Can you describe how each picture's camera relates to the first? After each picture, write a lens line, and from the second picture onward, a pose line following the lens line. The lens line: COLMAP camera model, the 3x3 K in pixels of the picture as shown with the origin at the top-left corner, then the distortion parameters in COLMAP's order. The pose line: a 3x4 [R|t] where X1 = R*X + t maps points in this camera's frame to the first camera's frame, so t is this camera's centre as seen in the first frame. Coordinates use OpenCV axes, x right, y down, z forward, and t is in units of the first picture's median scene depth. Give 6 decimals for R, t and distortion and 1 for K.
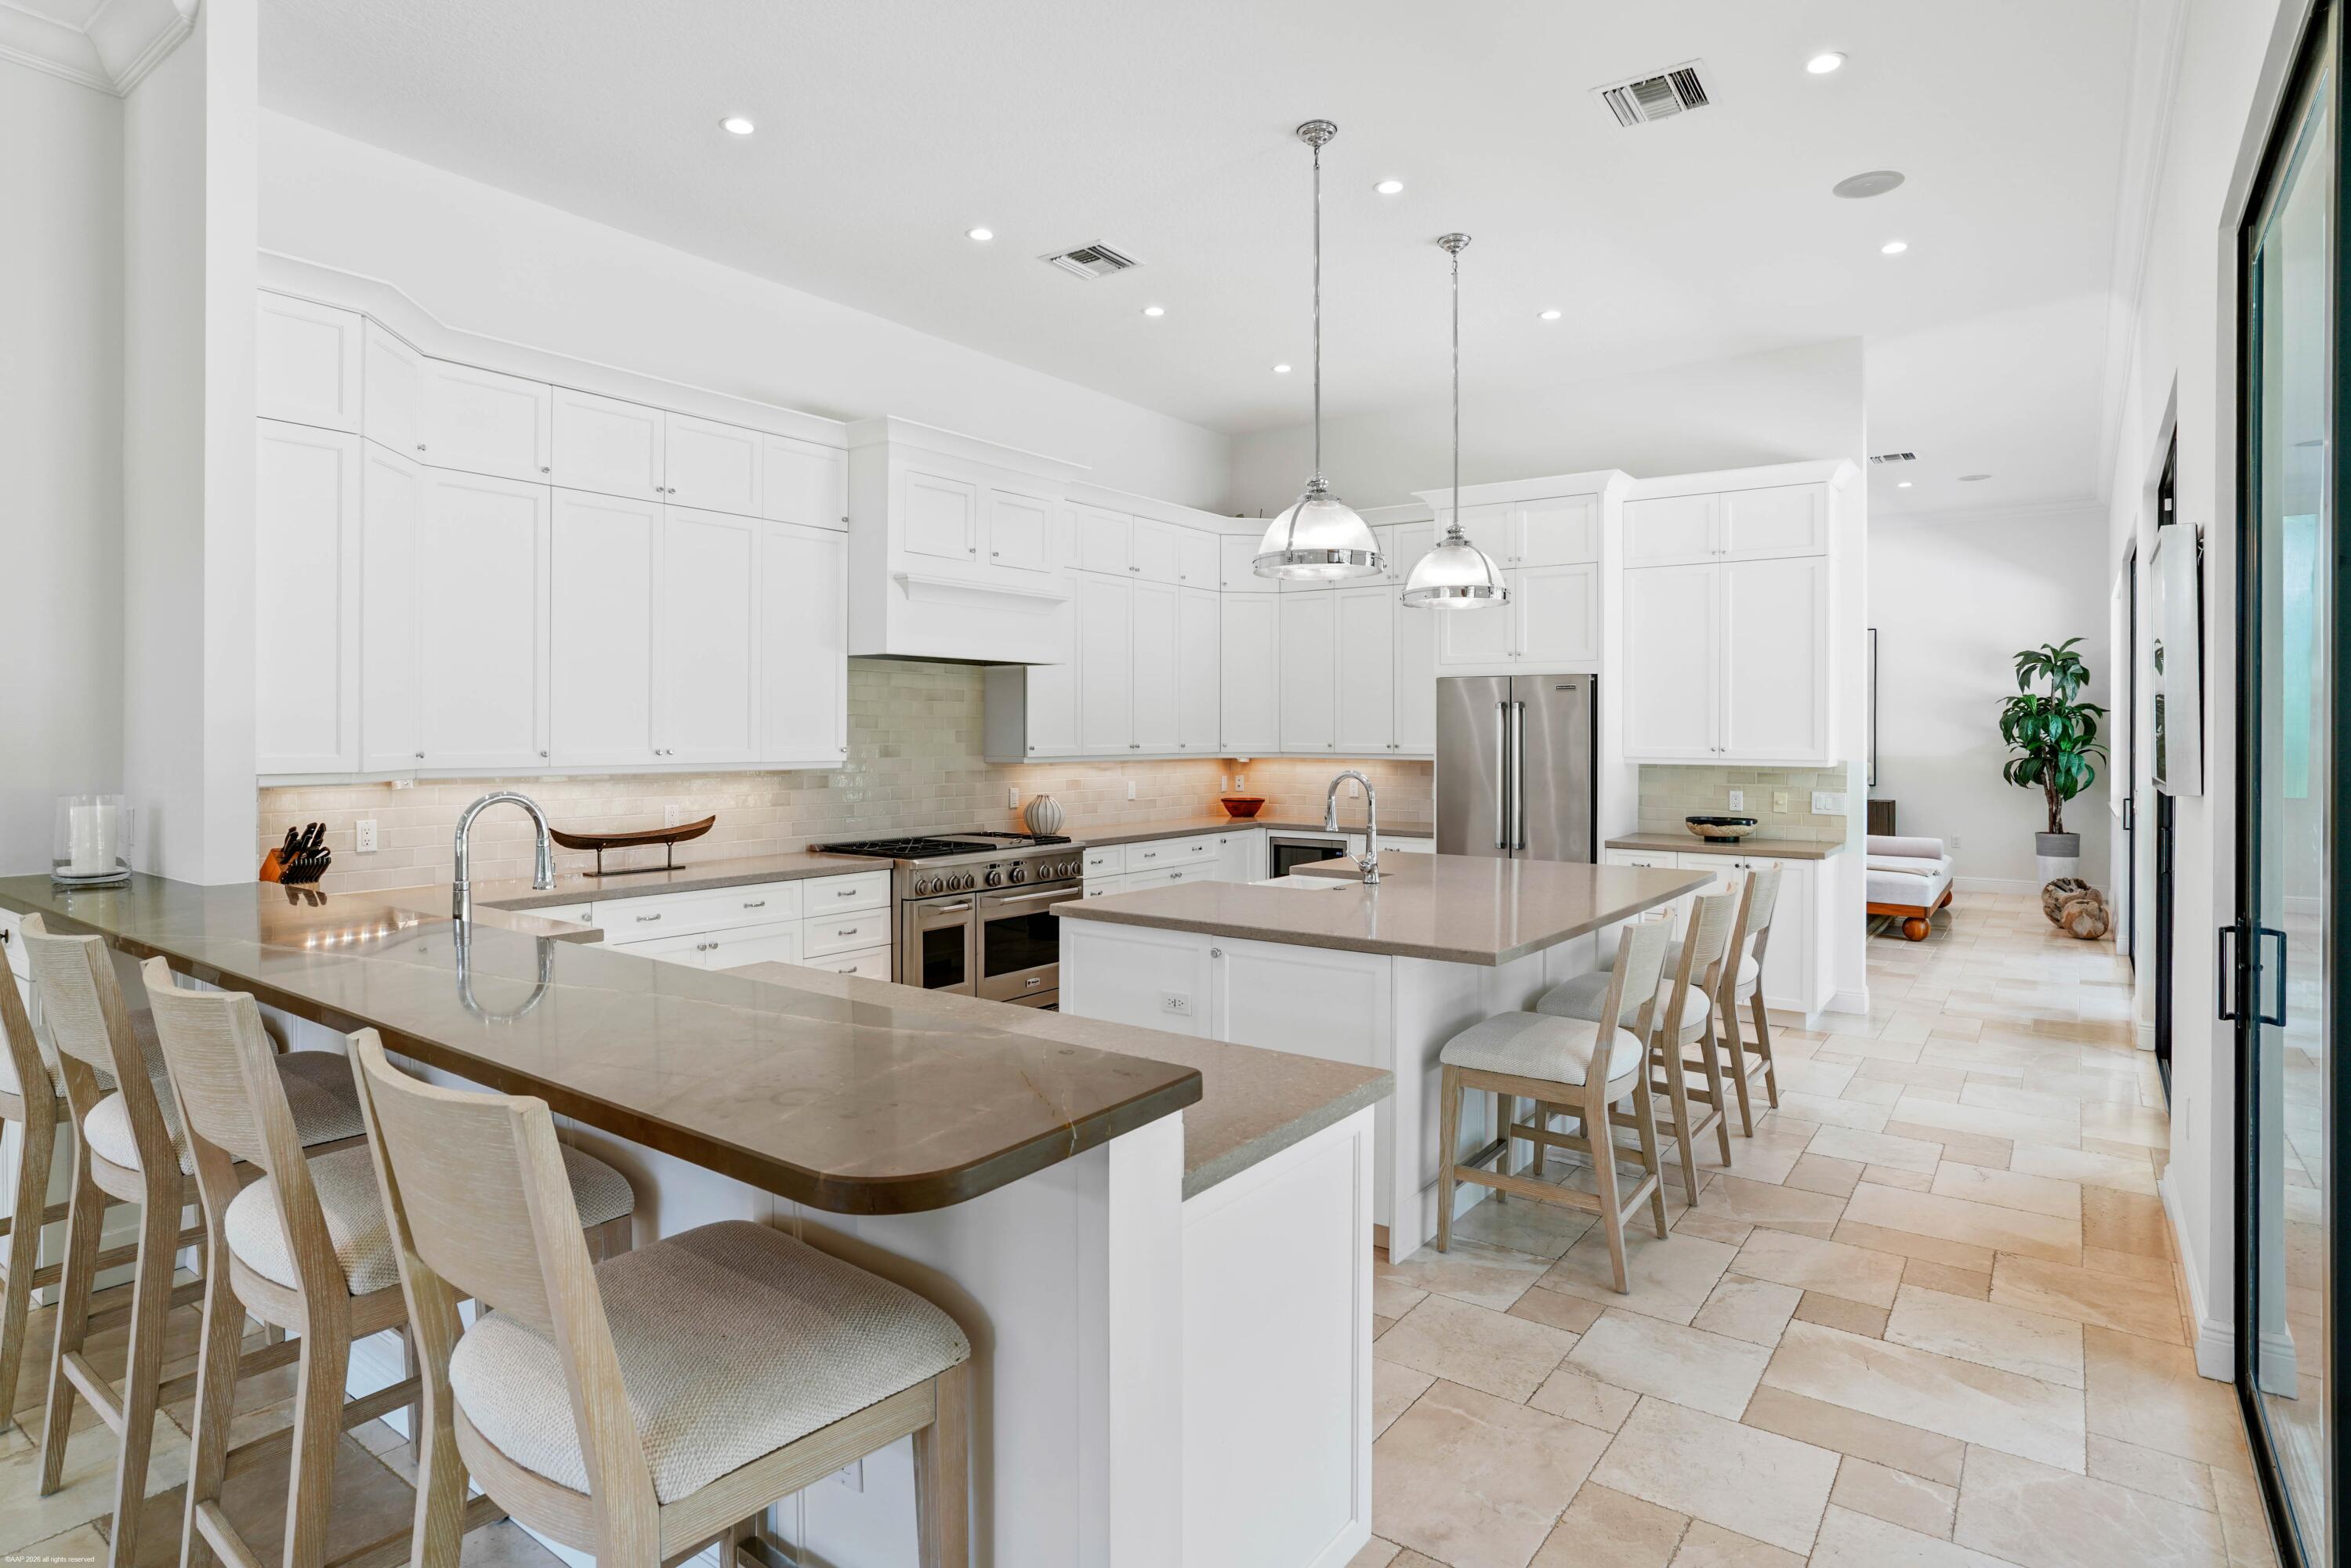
lens RADIAL K [[1220.1, 0, 1175.5], [0, 1220.1, 784.0], [0, 0, 1]] dist [0.016266, 0.000126]
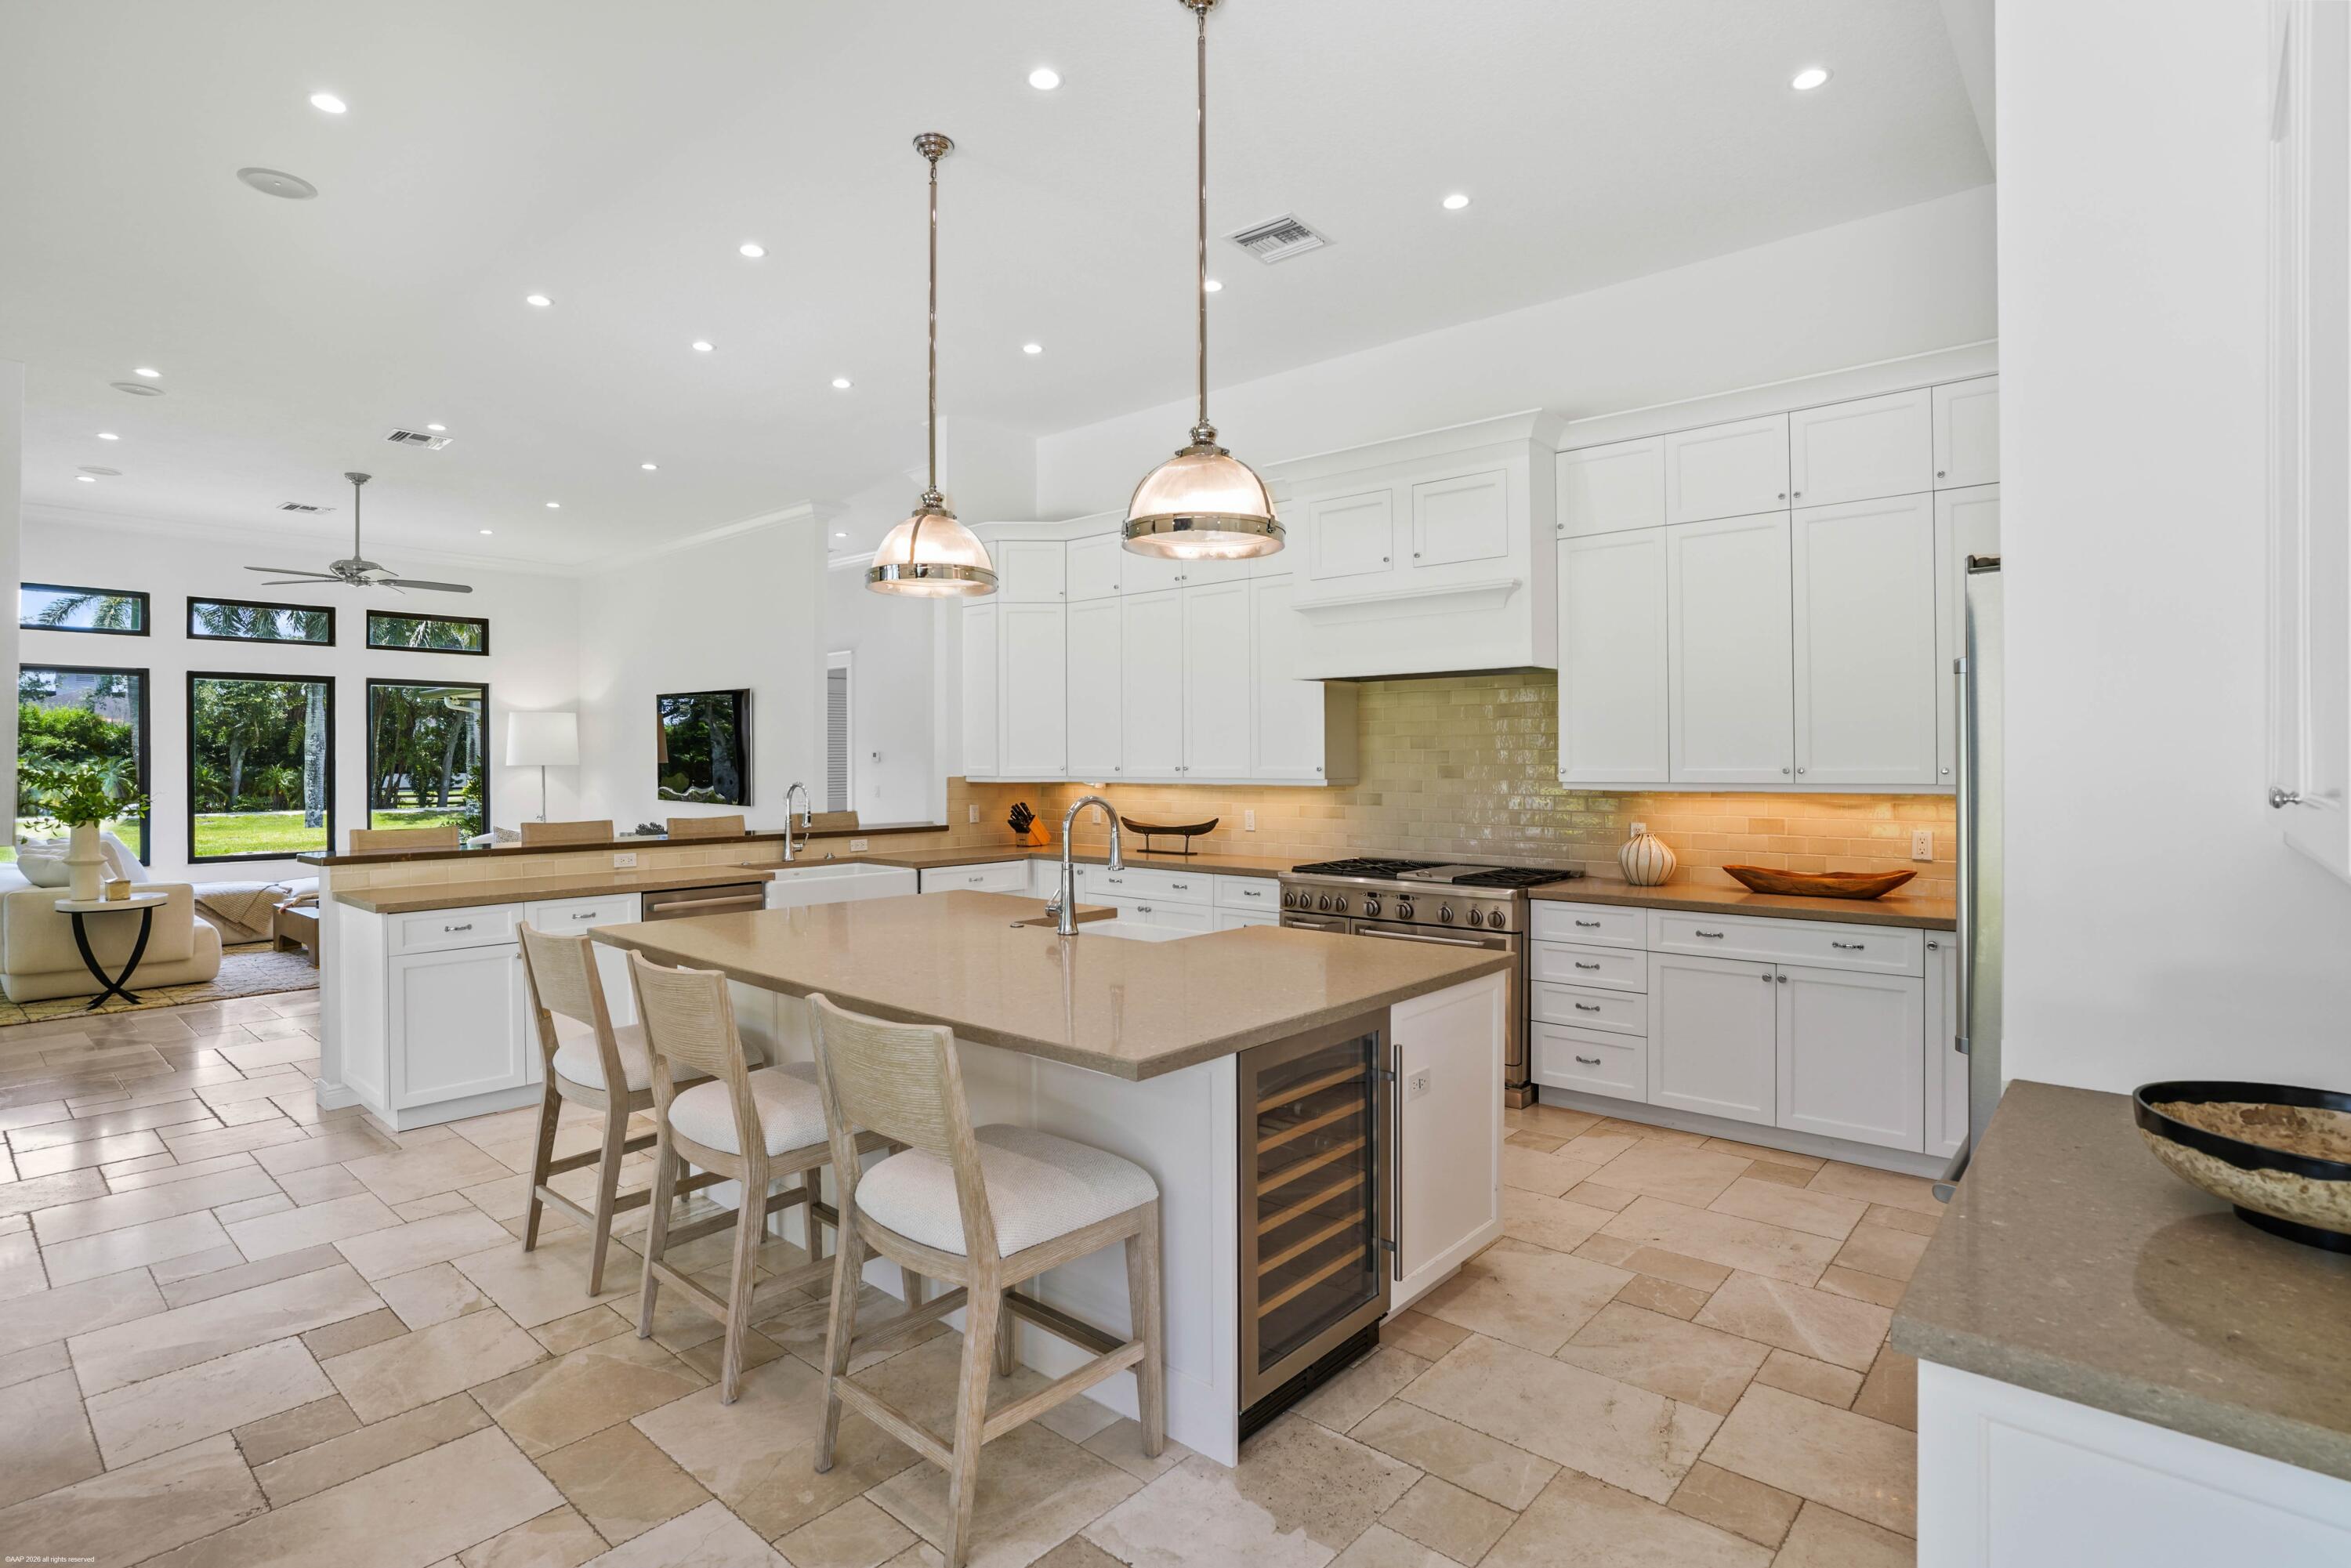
lens RADIAL K [[1157.5, 0, 1165.6], [0, 1157.5, 775.9], [0, 0, 1]] dist [-0.050662, 0.023046]
pose [[-0.090841, 0.005862, -0.995848, 0.923875], [-0.041263, 0.999102, 0.009645, -0.031390], [0.995010, 0.041967, -0.090518, 1.145923]]
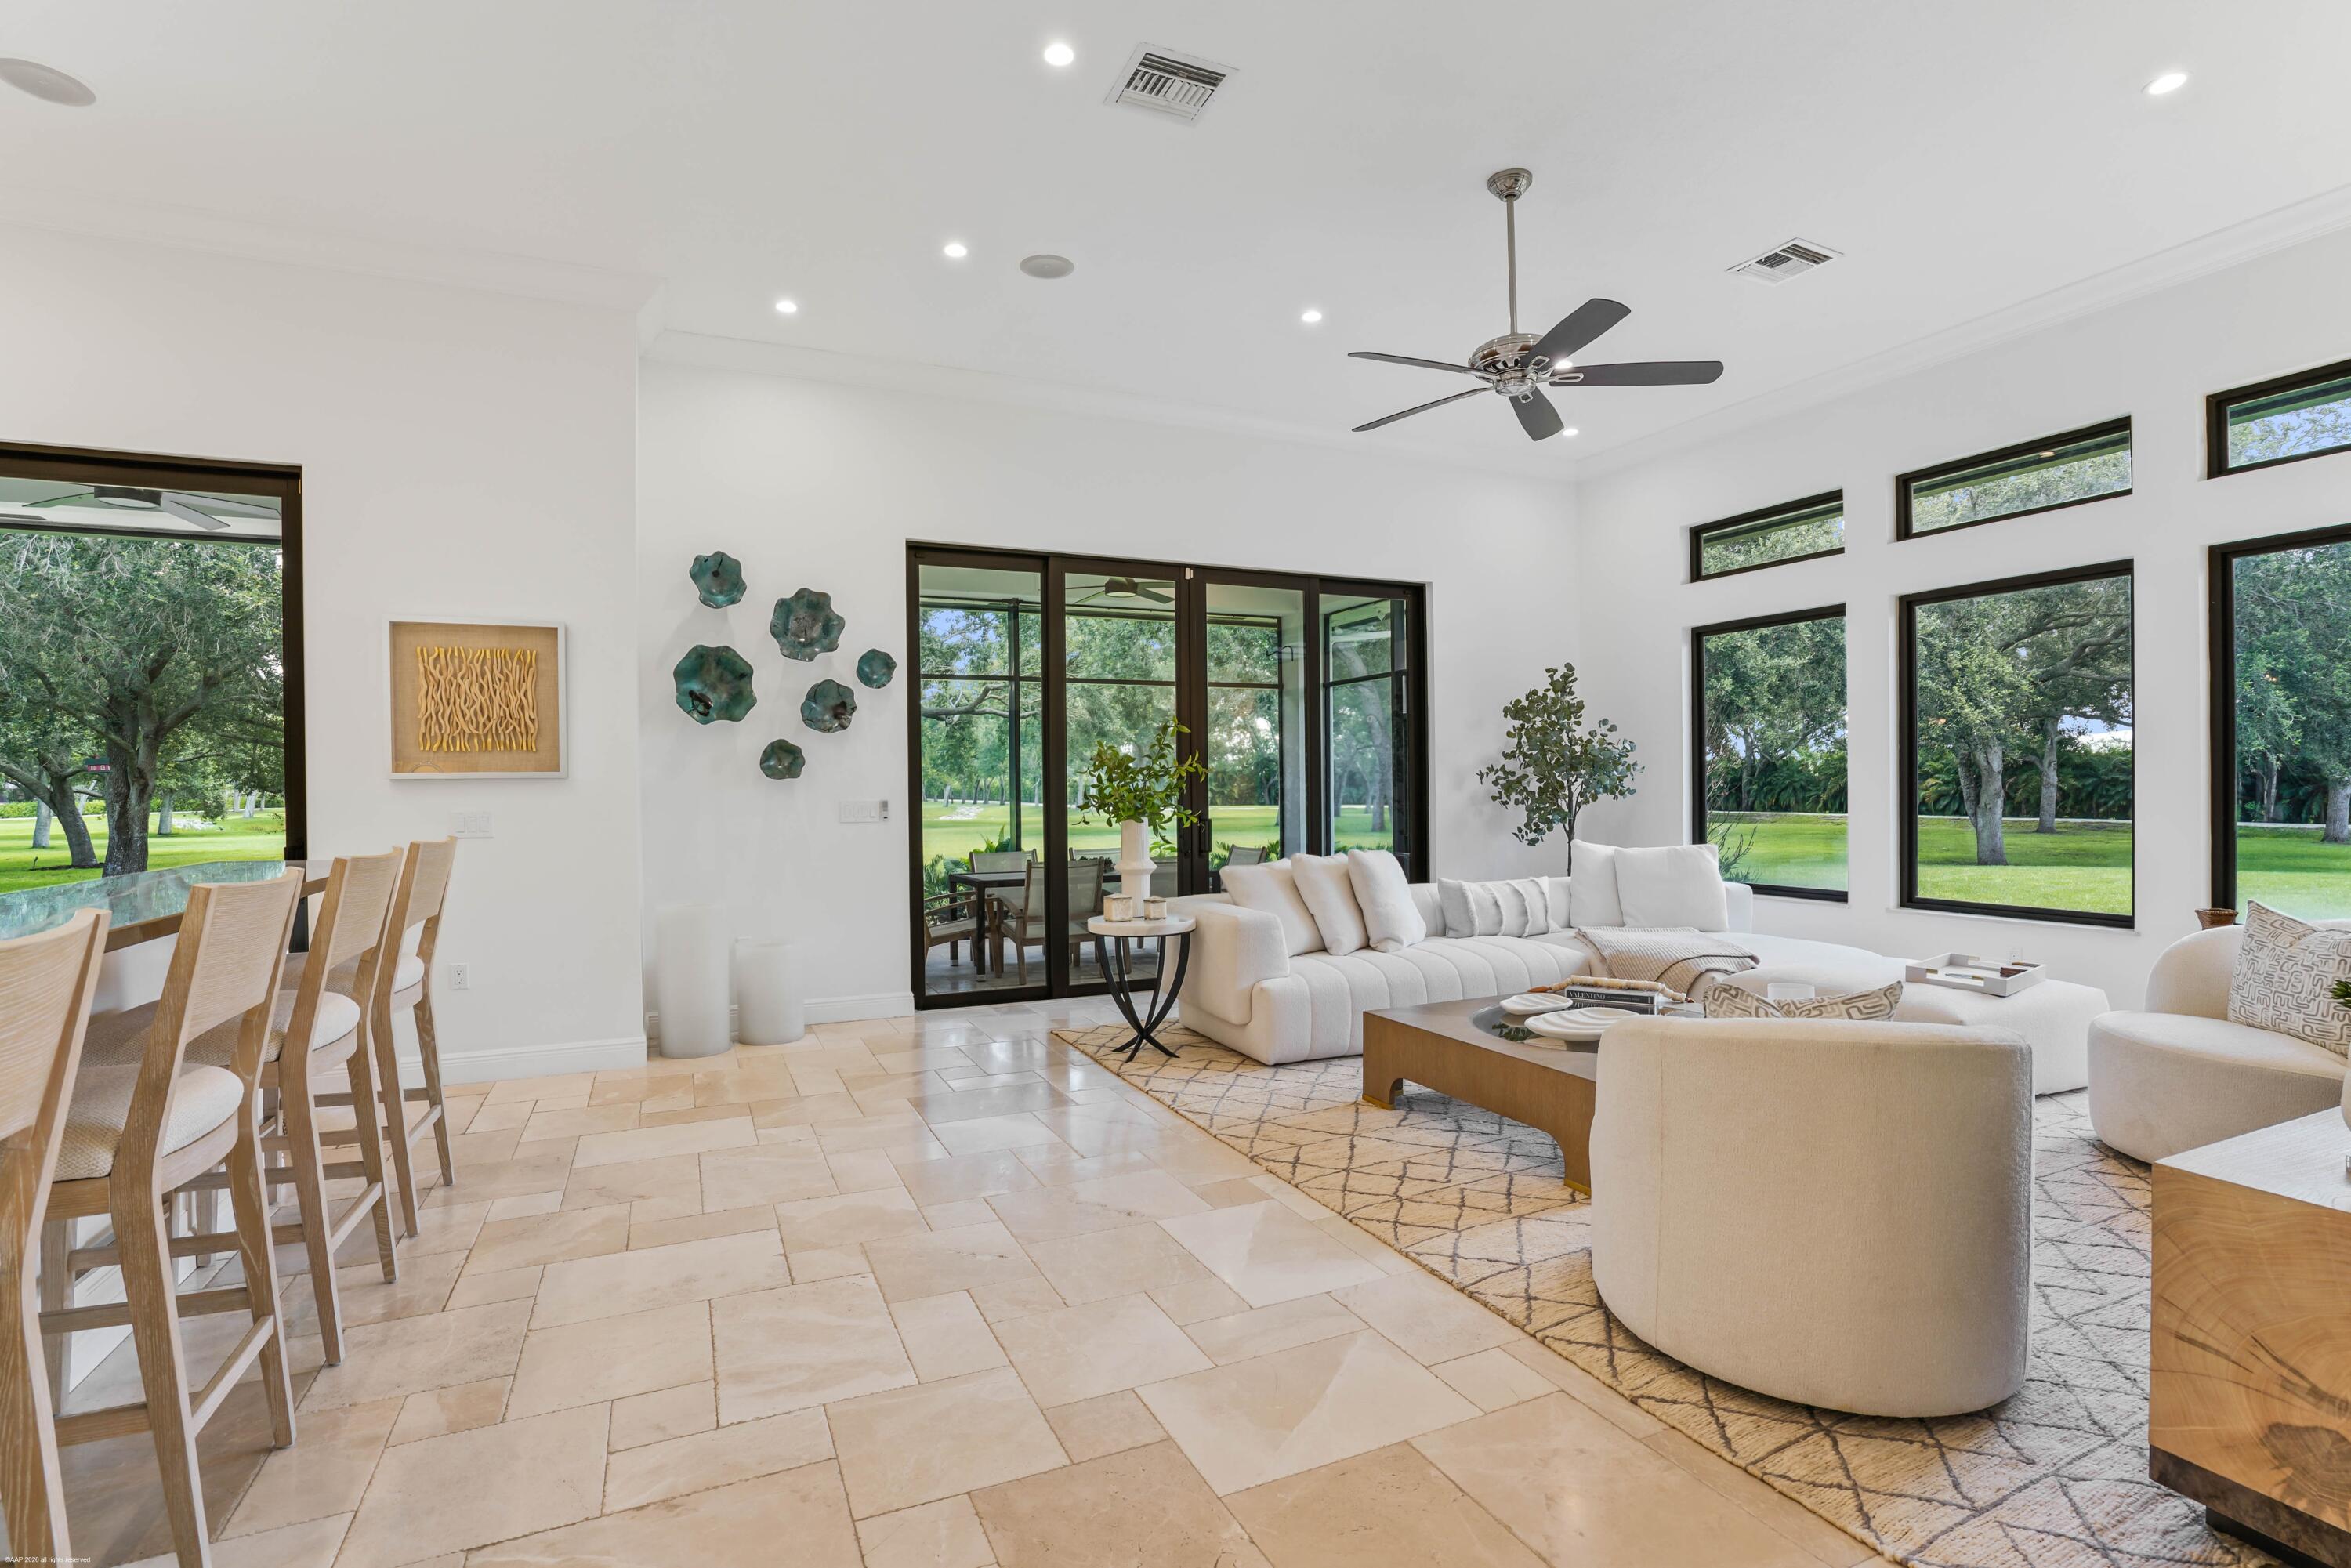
lens RADIAL K [[1120.5, 0, 1160.0], [0, 1120.5, 804.0], [0, 0, 1]] dist [-0.071590, 0.041200]
pose [[-0.867210, -0.003799, 0.497928, -0.924347], [0.026925, 0.998150, 0.054509, 0.017976], [-0.497215, 0.060678, -0.865503, 0.649530]]
